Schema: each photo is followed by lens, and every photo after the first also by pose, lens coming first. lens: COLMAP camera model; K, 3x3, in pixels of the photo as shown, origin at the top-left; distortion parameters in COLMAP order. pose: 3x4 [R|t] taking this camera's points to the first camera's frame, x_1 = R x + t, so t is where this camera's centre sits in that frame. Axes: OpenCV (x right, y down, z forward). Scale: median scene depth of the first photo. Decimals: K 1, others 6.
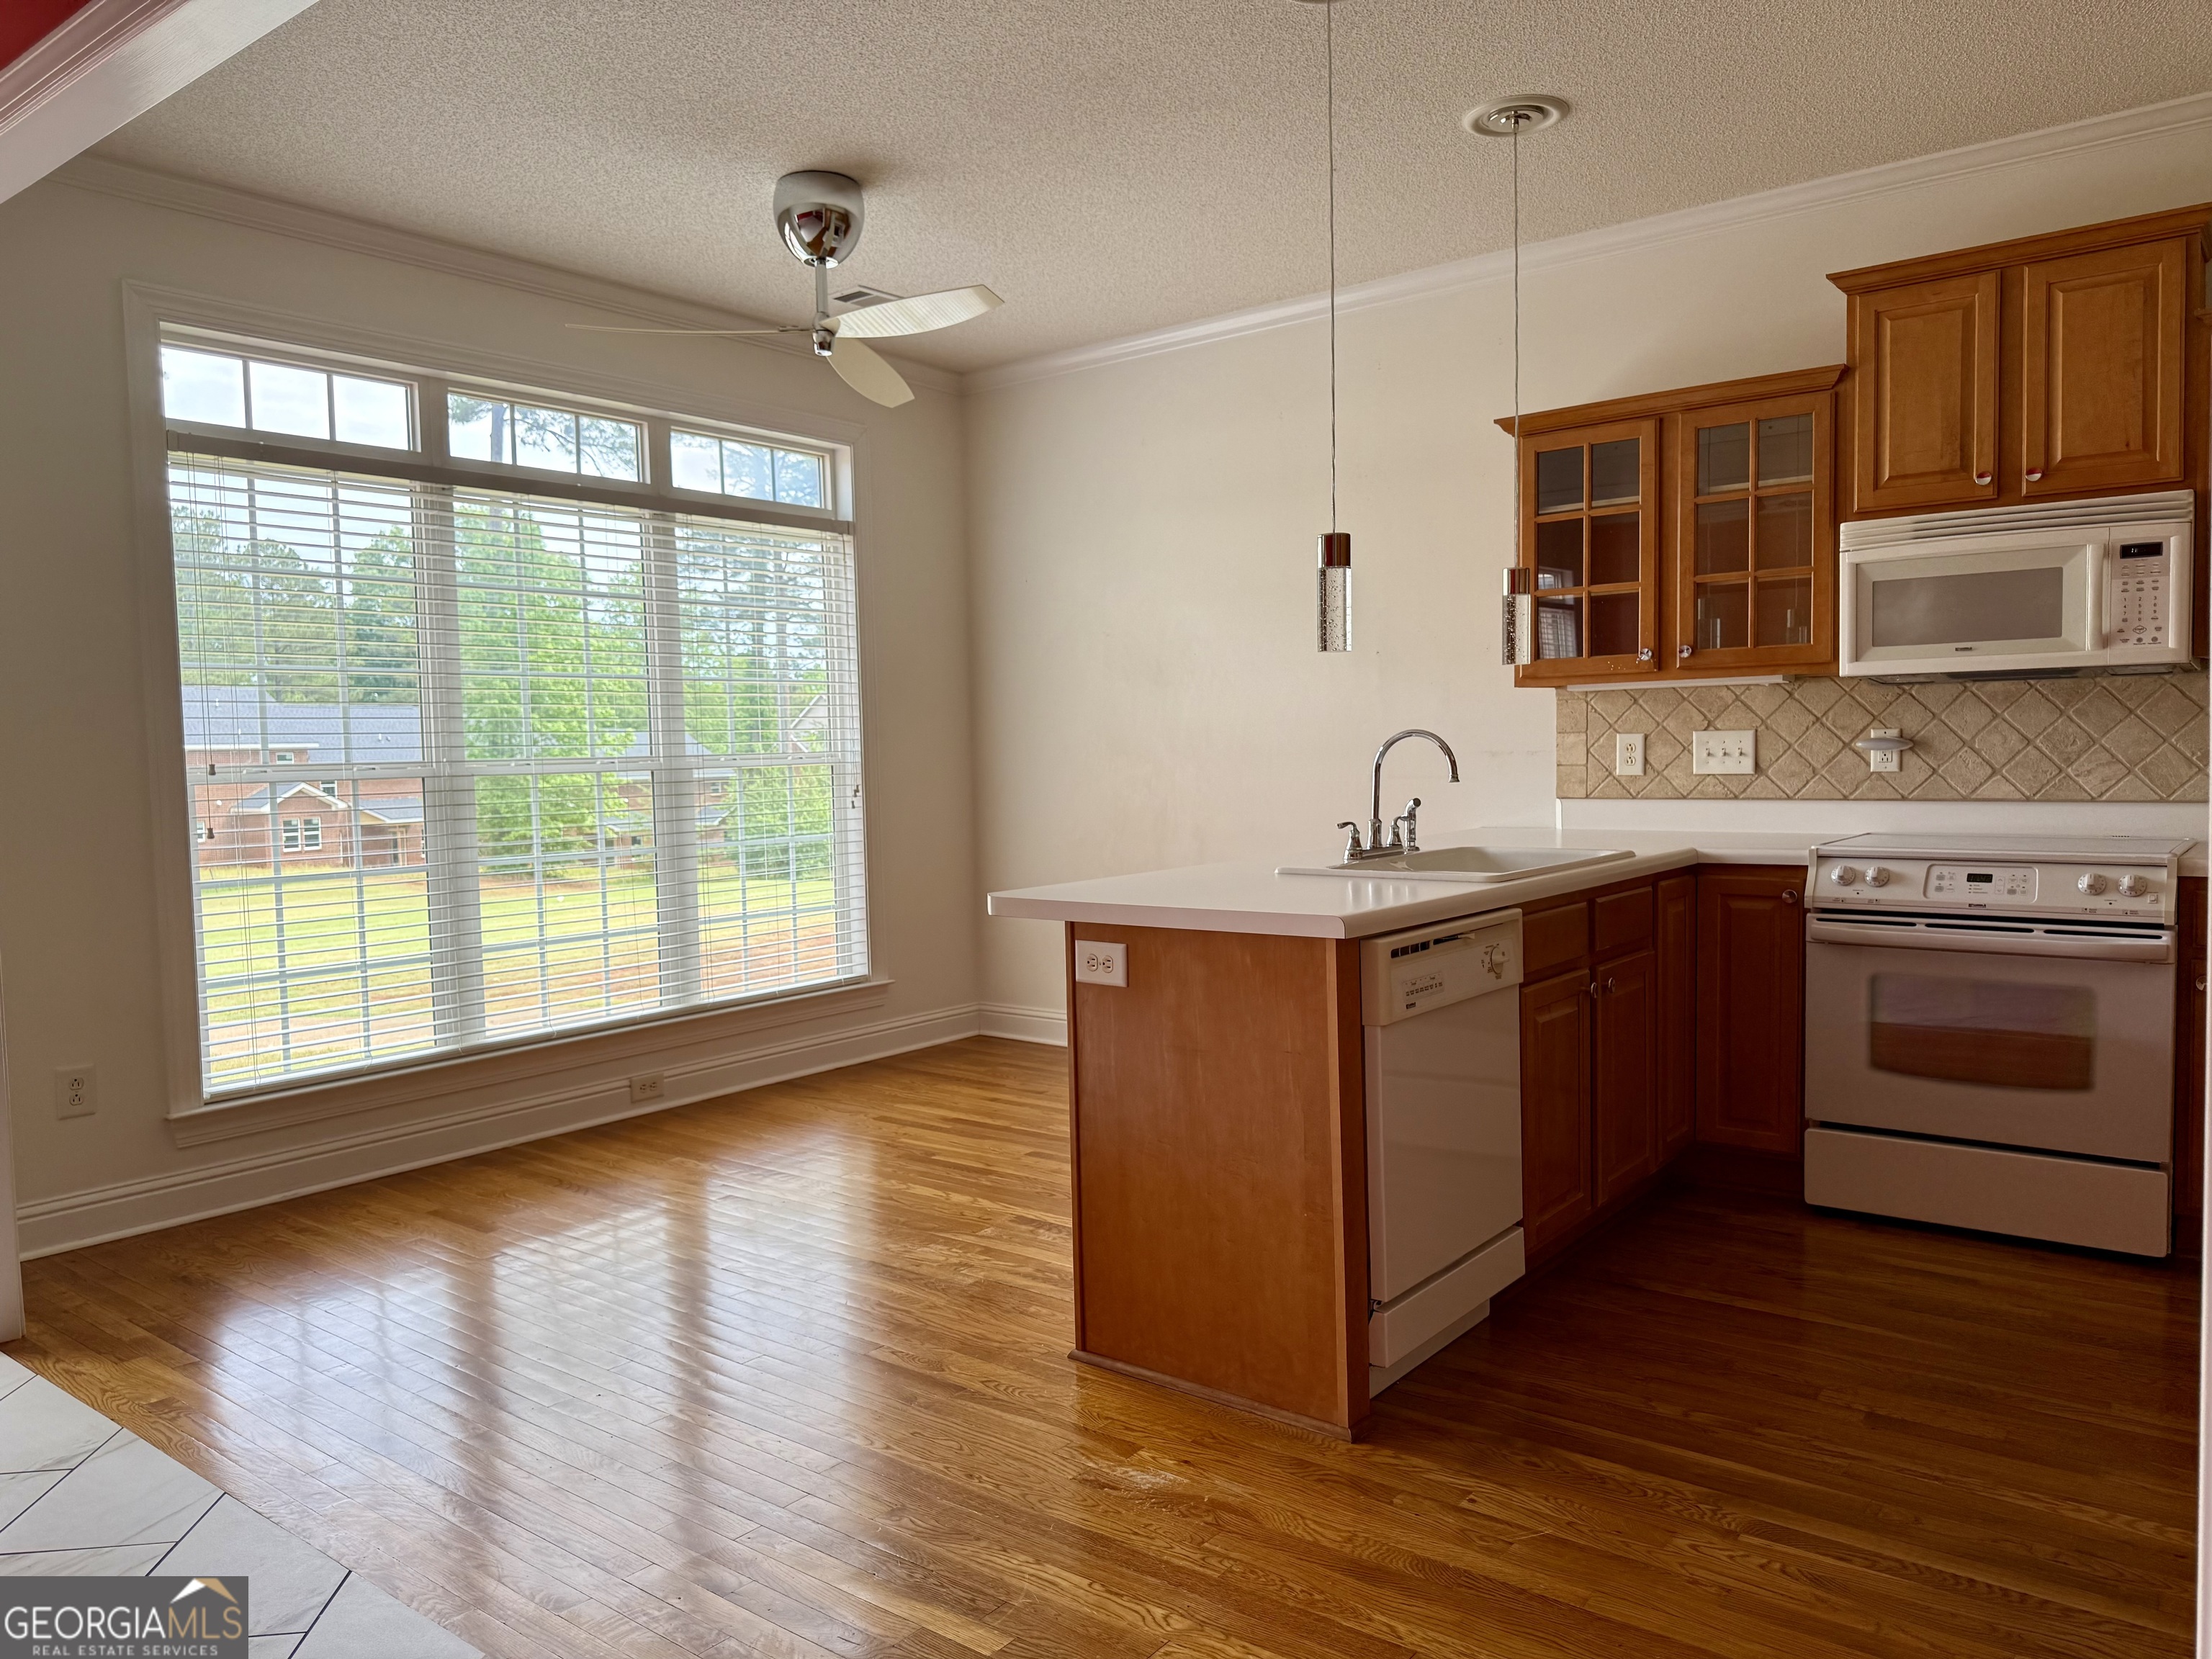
lens RADIAL K [[1603.1, 0, 1090.6], [0, 1603.1, 844.4], [0, 0, 1]] dist [0.067635, -0.077682]
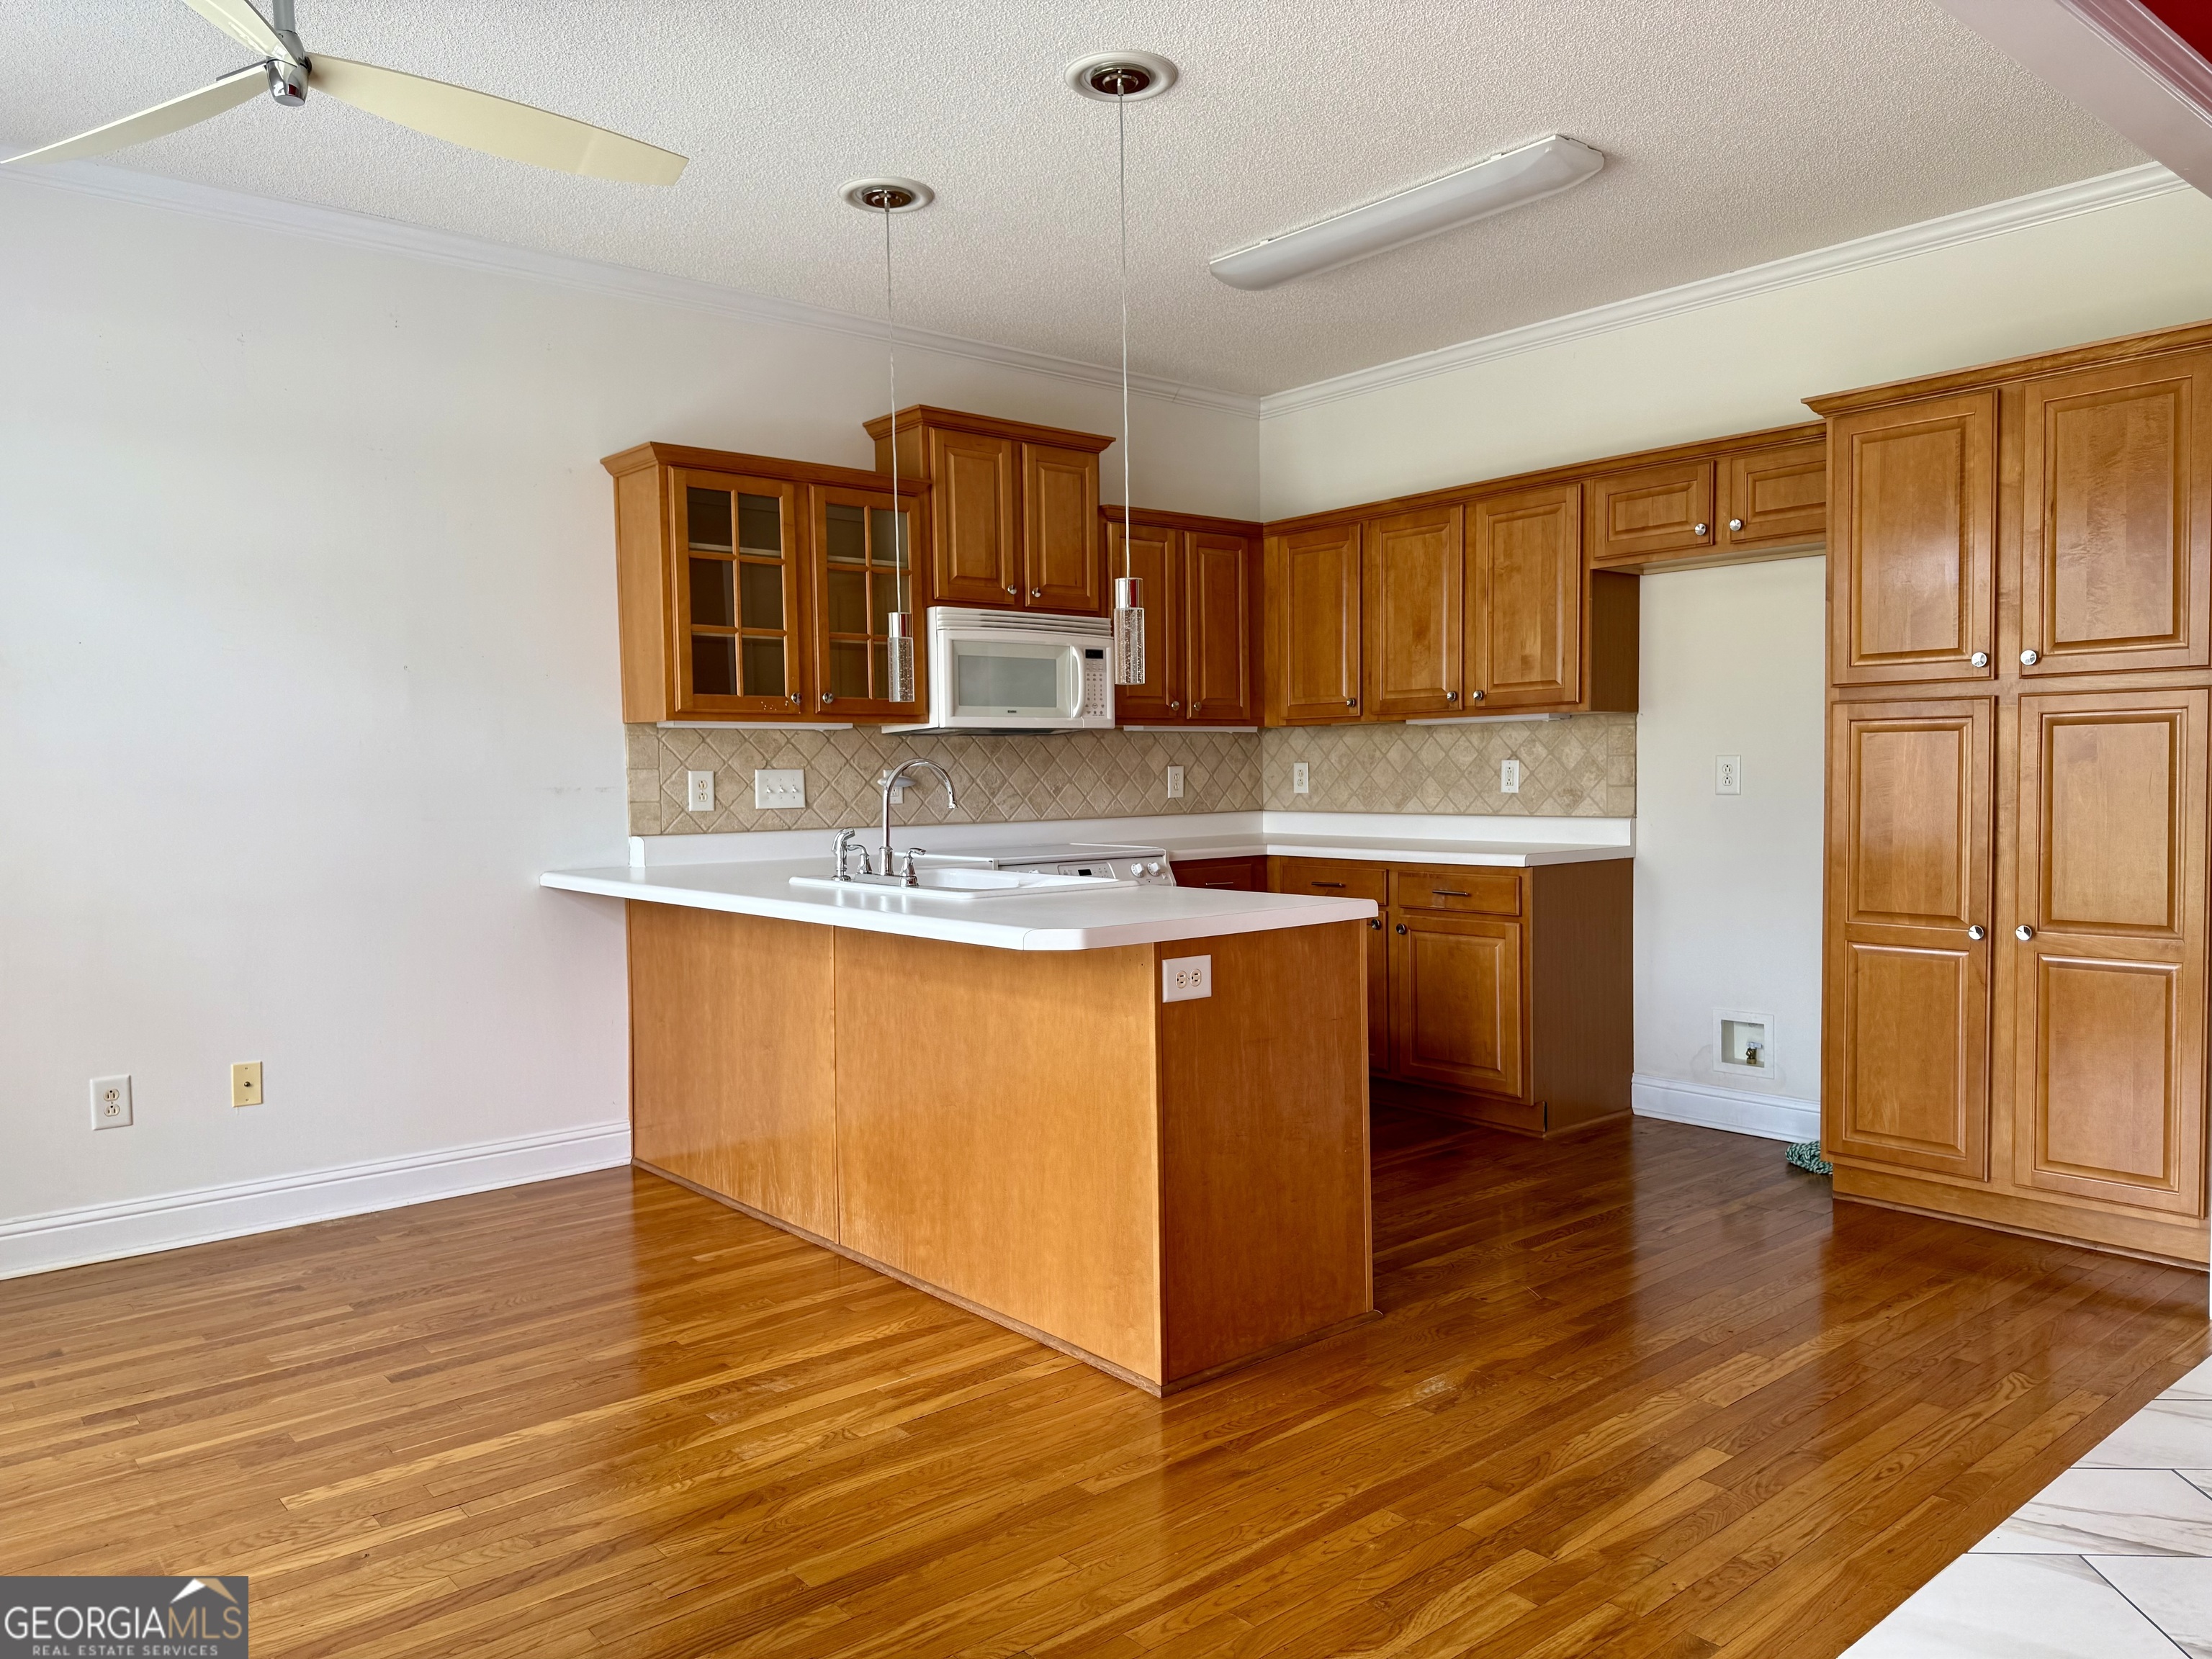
lens RADIAL K [[1603.1, 0, 1138.9], [0, 1603.1, 837.3], [0, 0, 1]] dist [0.067635, -0.077682]
pose [[0.160744, -0.022431, 0.986741, -0.730954], [0.071619, 0.997371, 0.011006, -0.019989], [-0.984394, 0.068901, 0.161928, 0.638654]]
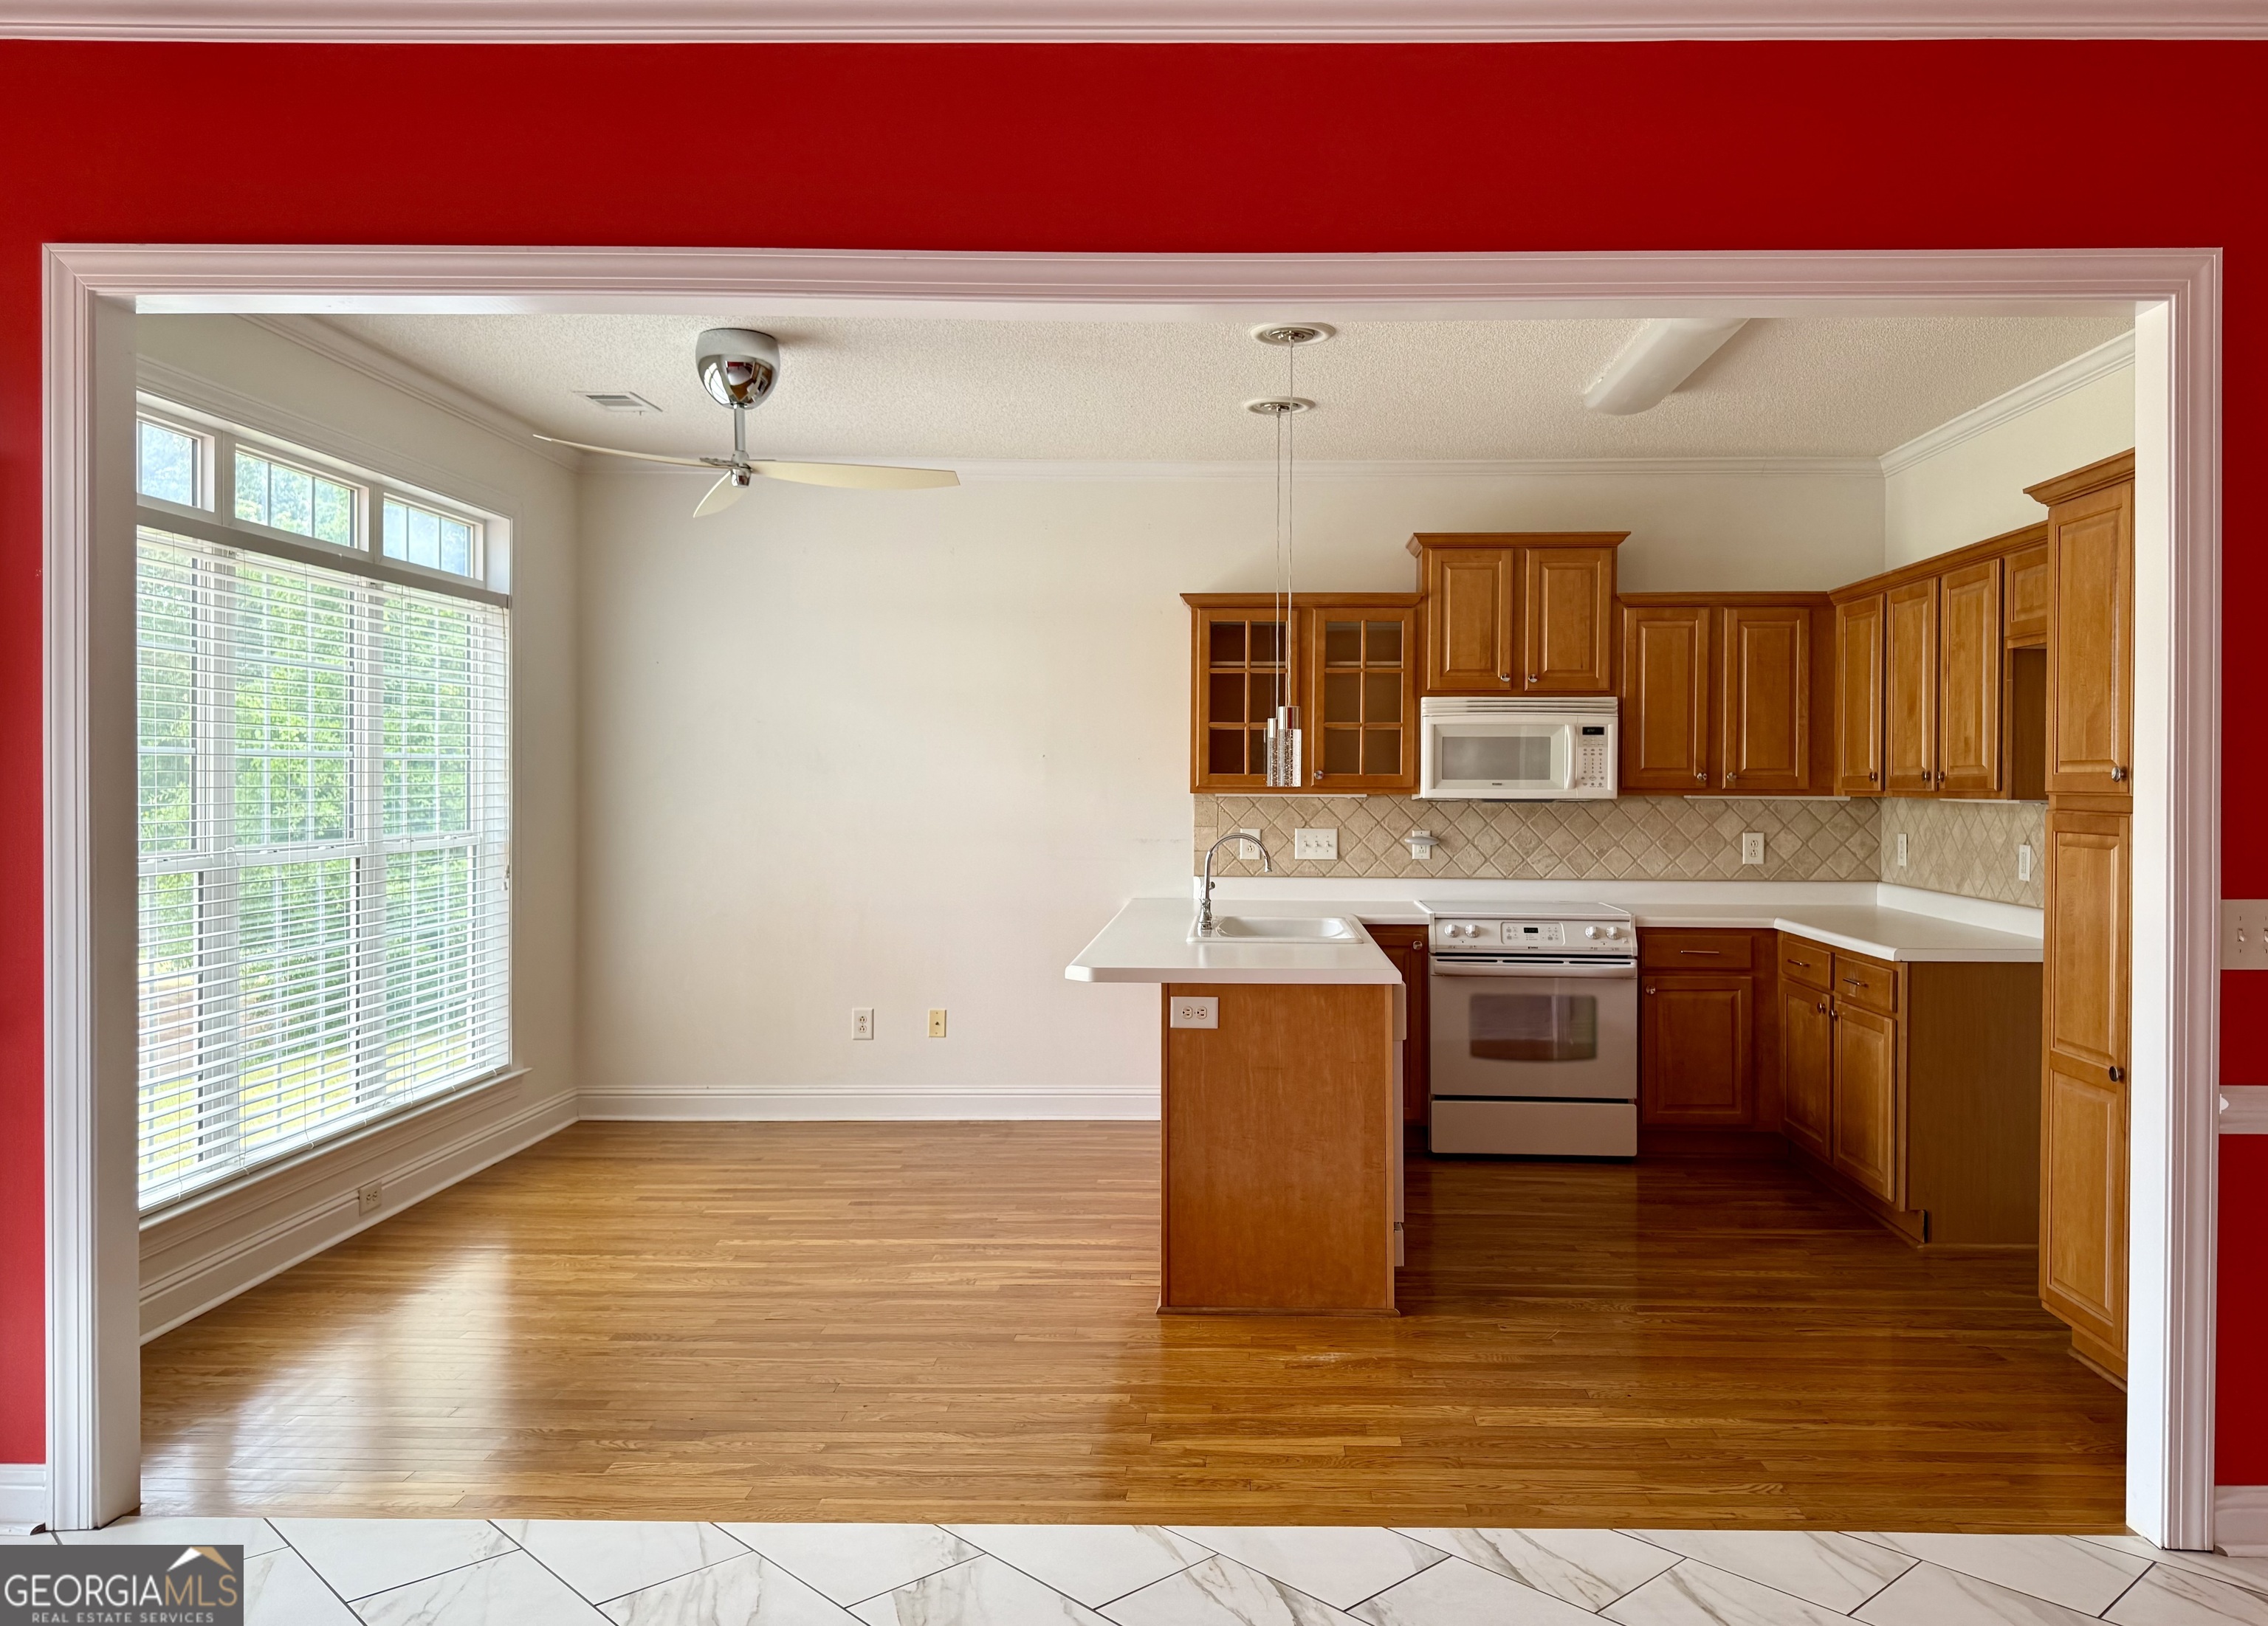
lens RADIAL K [[1742.7, 0, 1222.5], [0, 1742.7, 791.0], [0, 0, 1]] dist [0.096013, -0.025686]
pose [[0.782566, 0.020522, 0.622230, -0.673898], [0.015777, 0.998482, -0.052774, -0.026878], [-0.622368, 0.051116, 0.781054, -0.142936]]
